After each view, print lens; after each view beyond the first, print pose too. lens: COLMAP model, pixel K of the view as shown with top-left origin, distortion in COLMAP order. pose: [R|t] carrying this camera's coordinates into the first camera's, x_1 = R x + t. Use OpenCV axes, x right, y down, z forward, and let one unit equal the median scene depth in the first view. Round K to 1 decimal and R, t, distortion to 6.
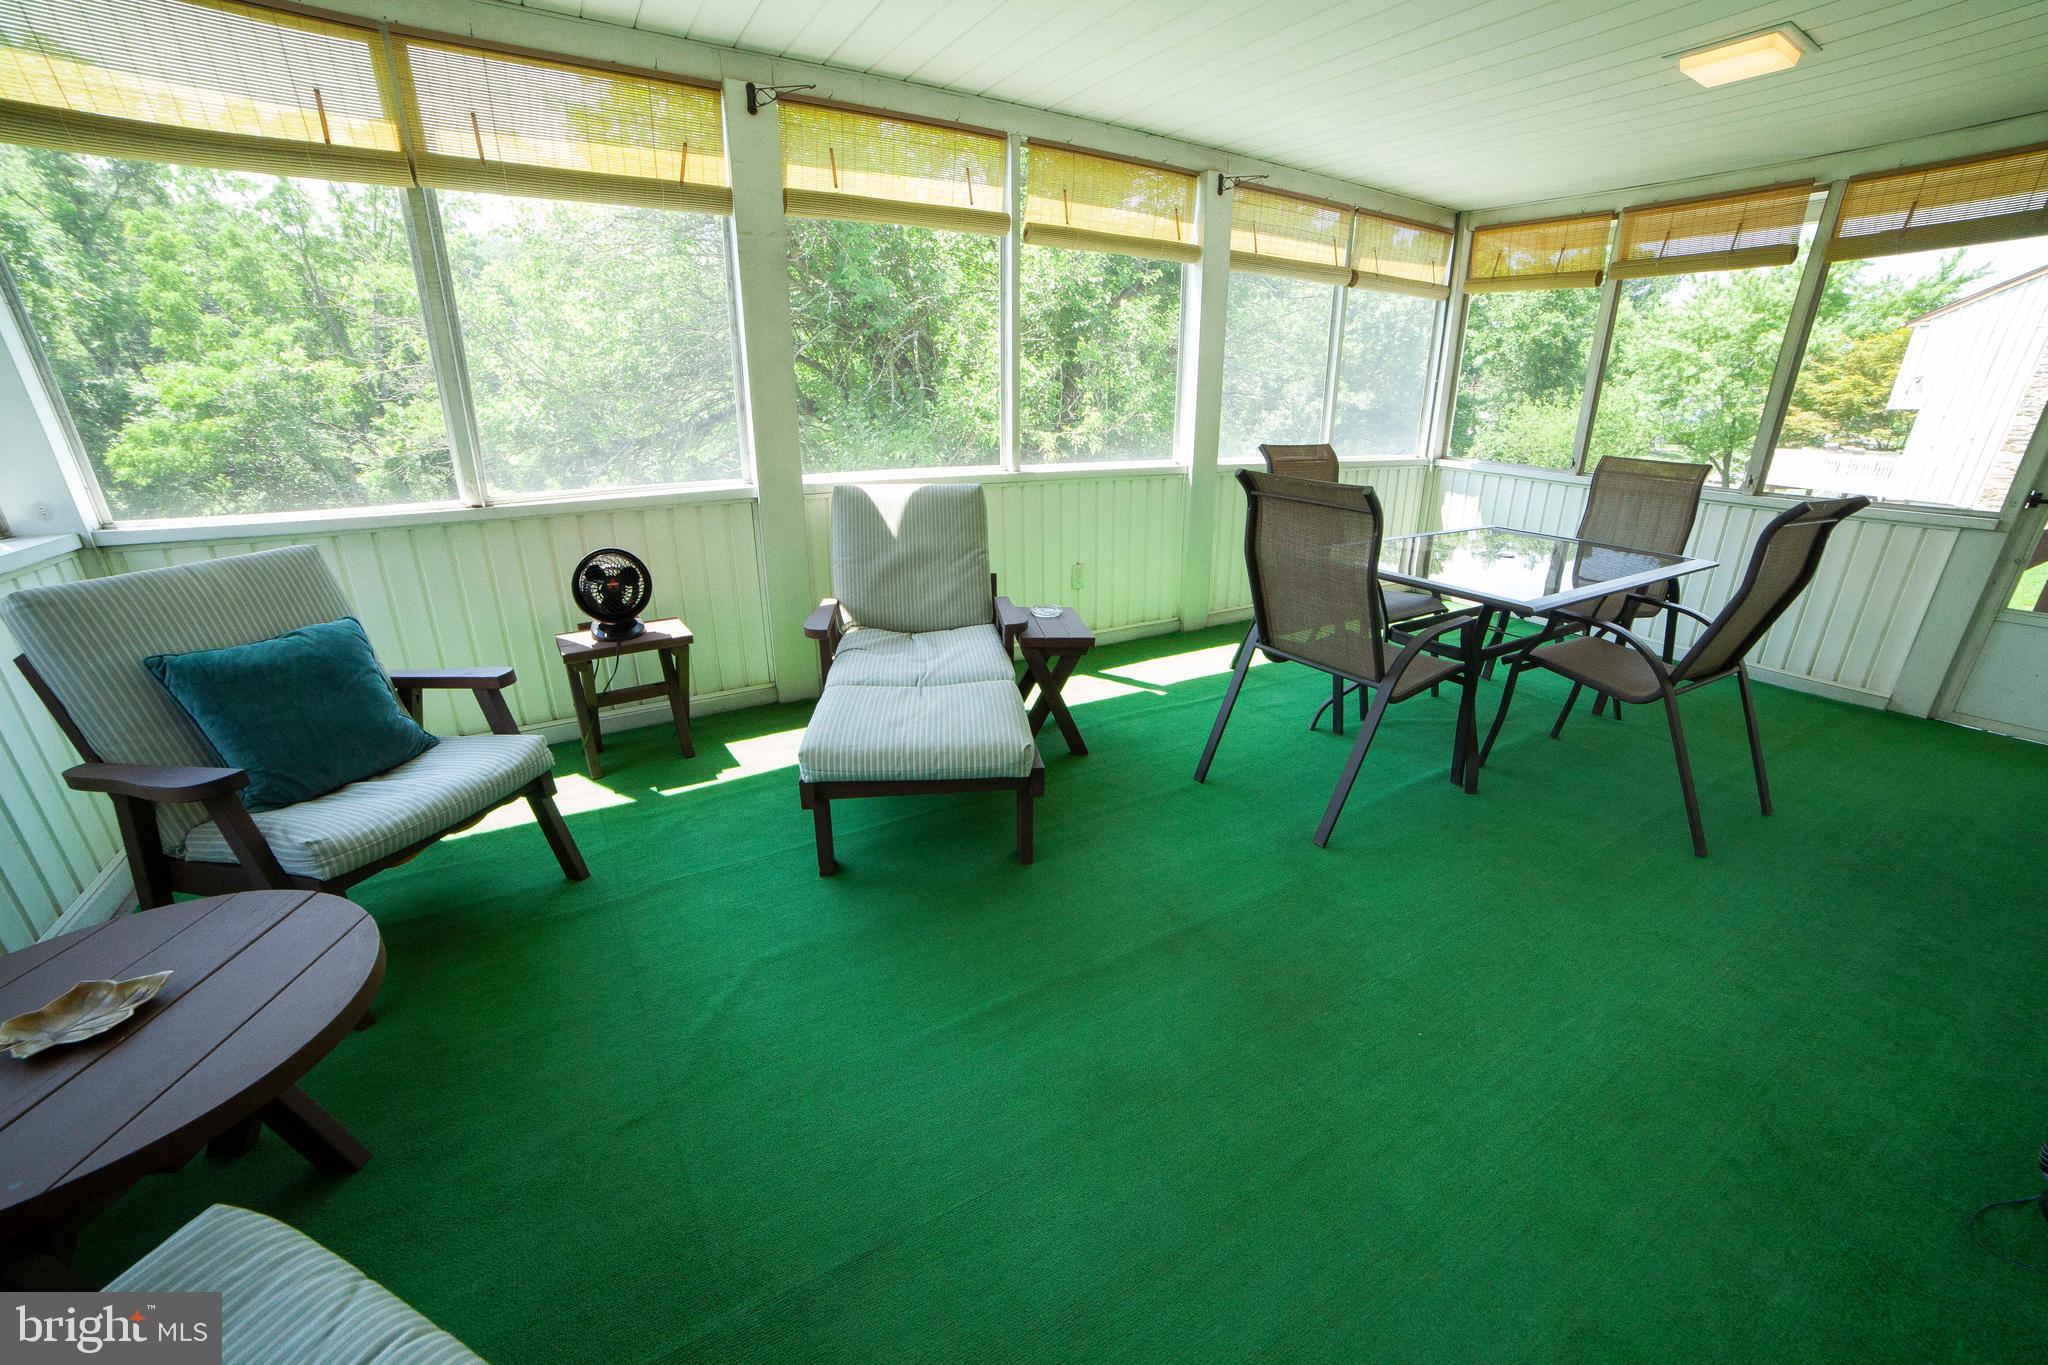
lens RADIAL K [[832.5, 0, 1035.3], [0, 832.5, 682.5], [0, 0, 1]] dist [-0.096796, 0.035033]
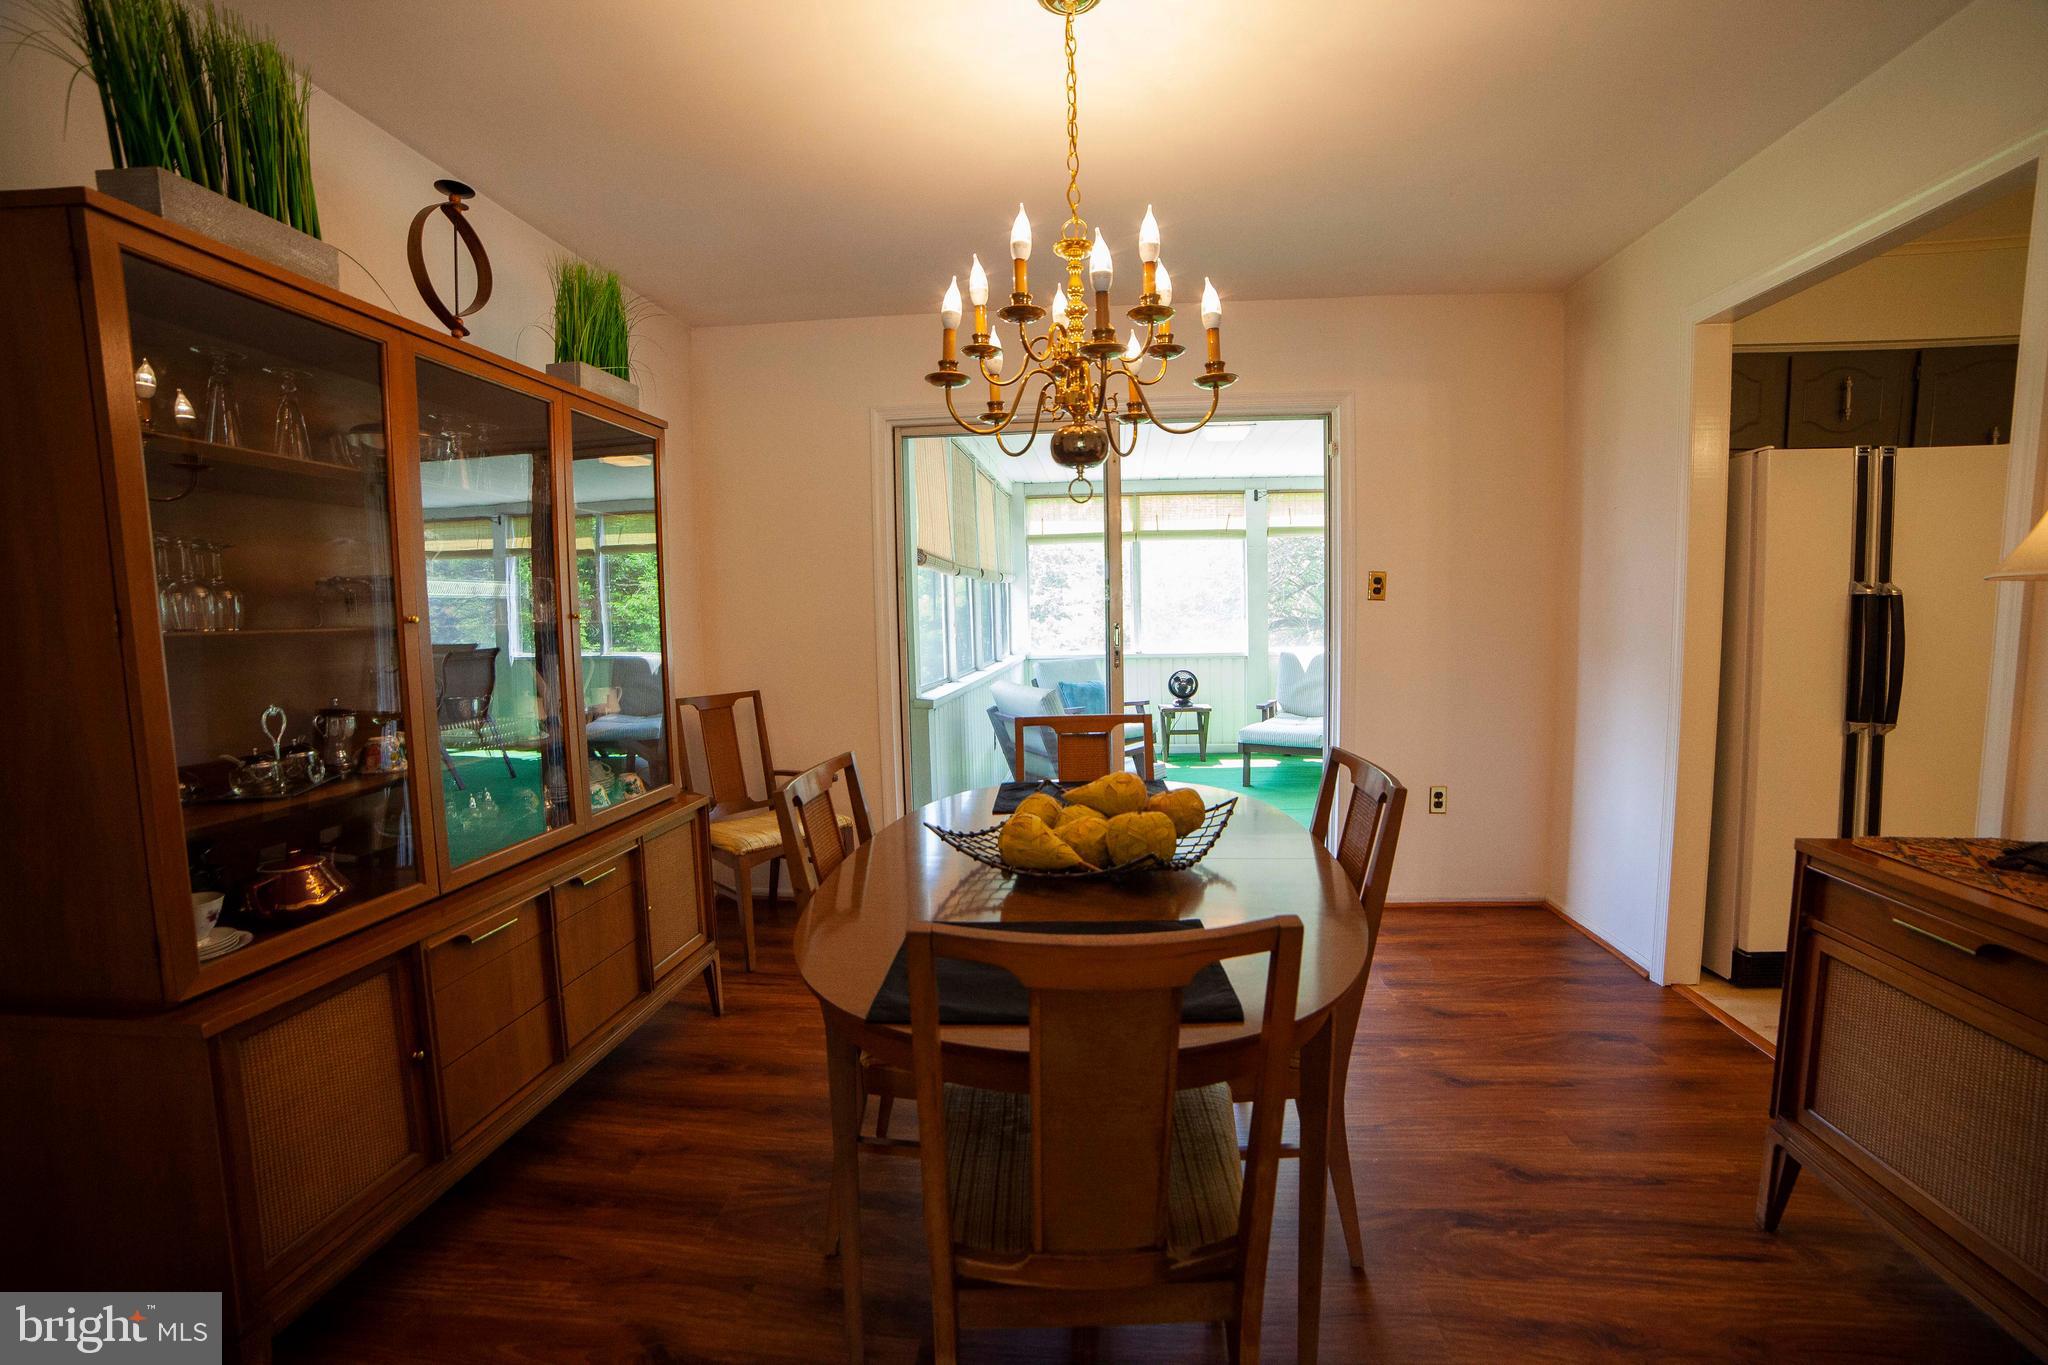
lens RADIAL K [[832.5, 0, 1035.3], [0, 832.5, 682.5], [0, 0, 1]] dist [-0.096796, 0.035033]
pose [[0.803539, 0.022890, -0.594812, 0.612307], [-0.173865, 0.964710, -0.197751, 0.441872], [0.569295, 0.262317, 0.779162, -1.210094]]
